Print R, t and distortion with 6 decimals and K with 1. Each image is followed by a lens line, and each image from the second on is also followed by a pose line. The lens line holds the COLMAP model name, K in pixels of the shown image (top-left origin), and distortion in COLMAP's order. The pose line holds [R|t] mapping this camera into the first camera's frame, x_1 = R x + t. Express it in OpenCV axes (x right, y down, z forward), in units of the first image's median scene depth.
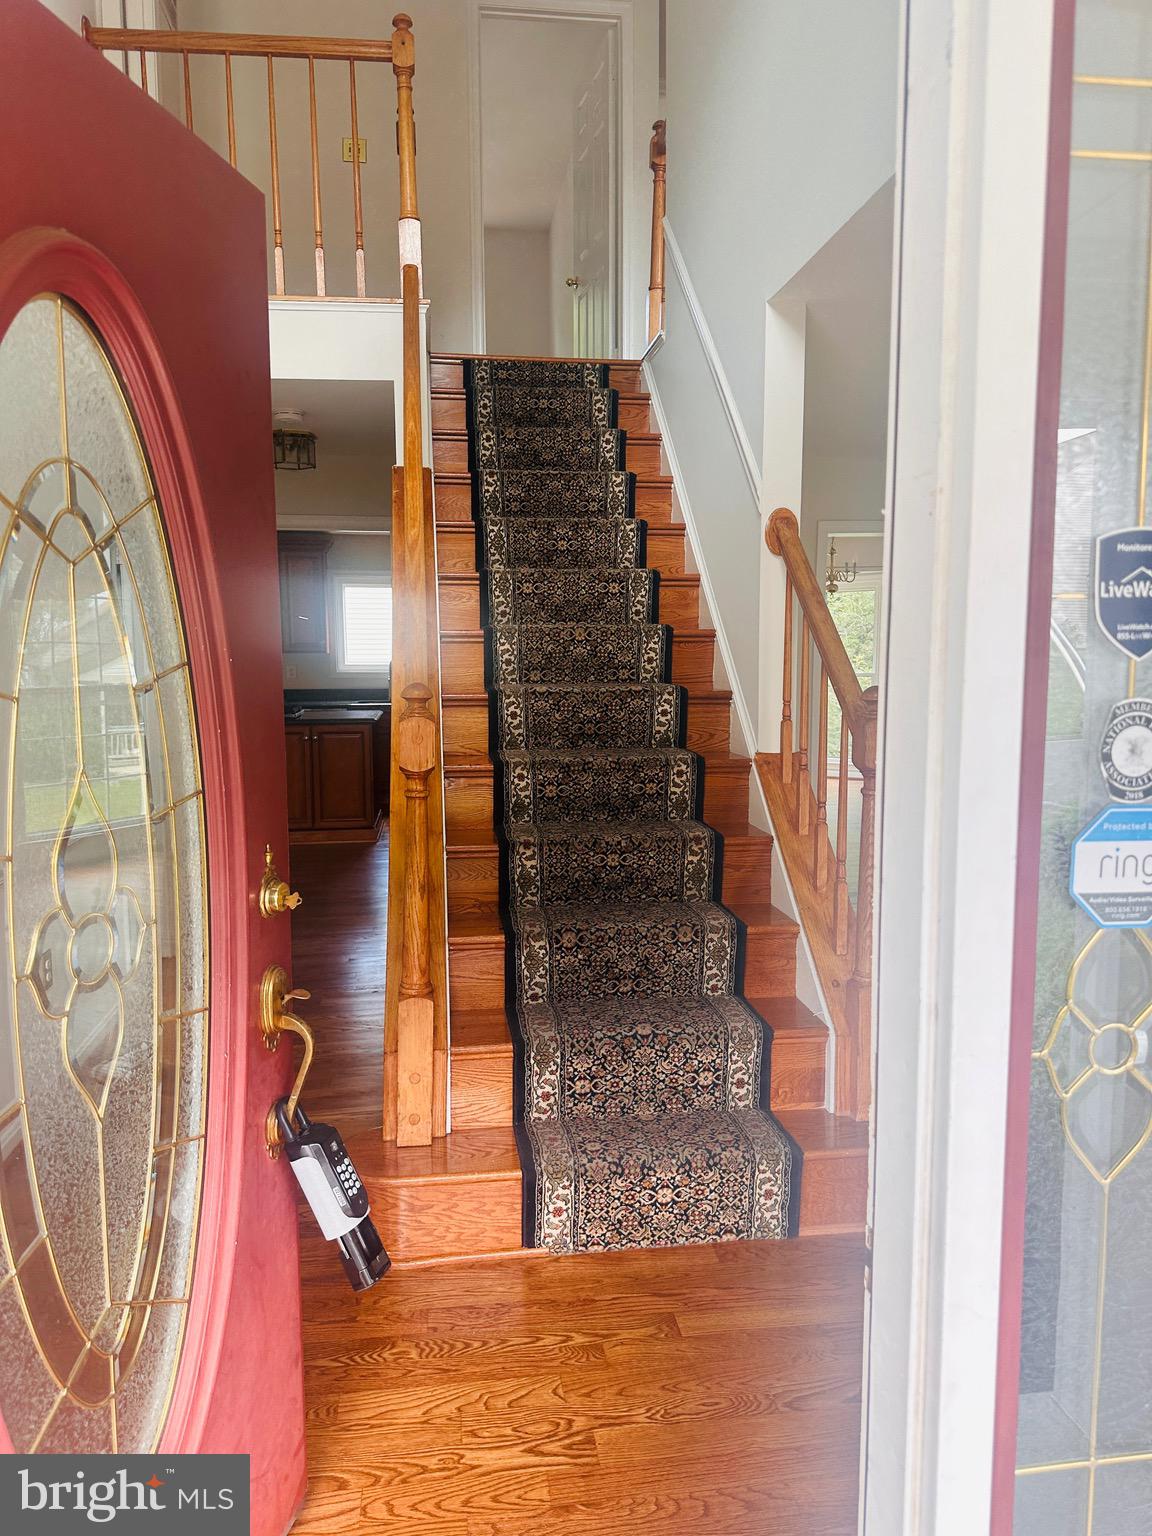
lens RADIAL K [[1103.5, 0, 565.8], [0, 1103.5, 772.9], [0, 0, 1]] dist [0.062430, -0.083099]
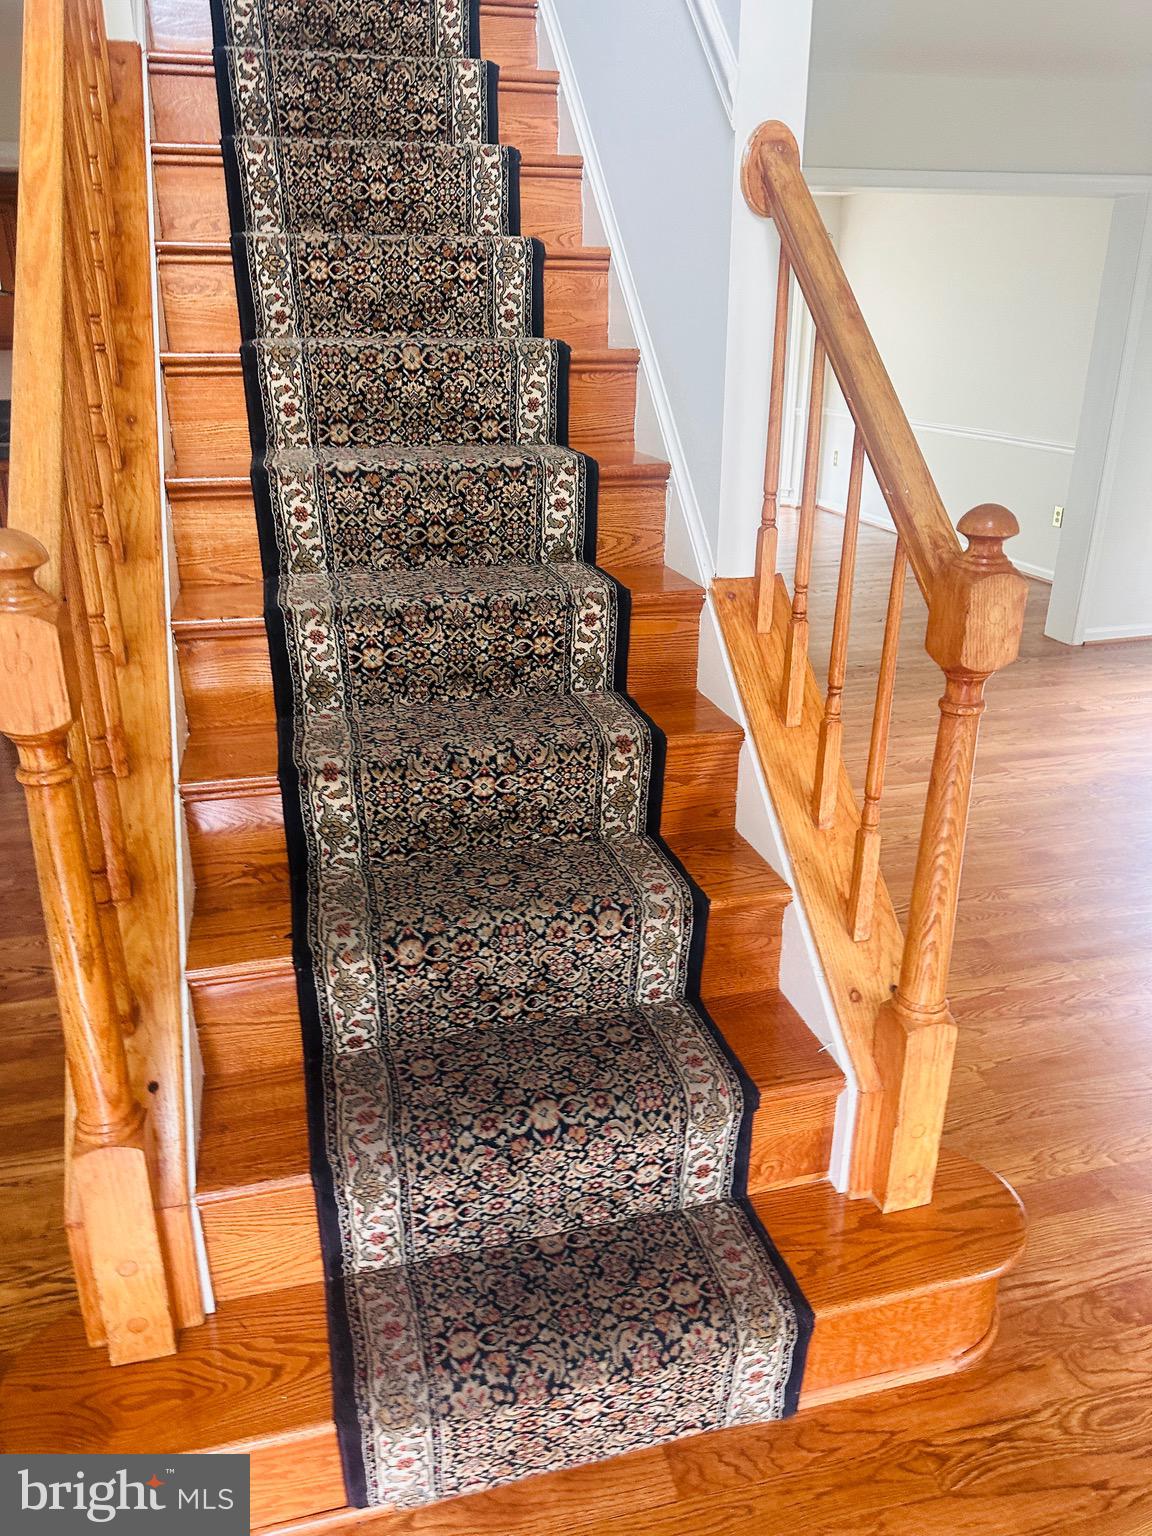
lens RADIAL K [[1103.5, 0, 573.9], [0, 1103.5, 781.3], [0, 0, 1]] dist [0.062430, -0.083099]
pose [[0.991920, -0.042525, 0.119528, 0.020382], [0.008431, 0.962162, 0.272349, -0.081293], [-0.126587, -0.269141, 0.954746, 0.424179]]
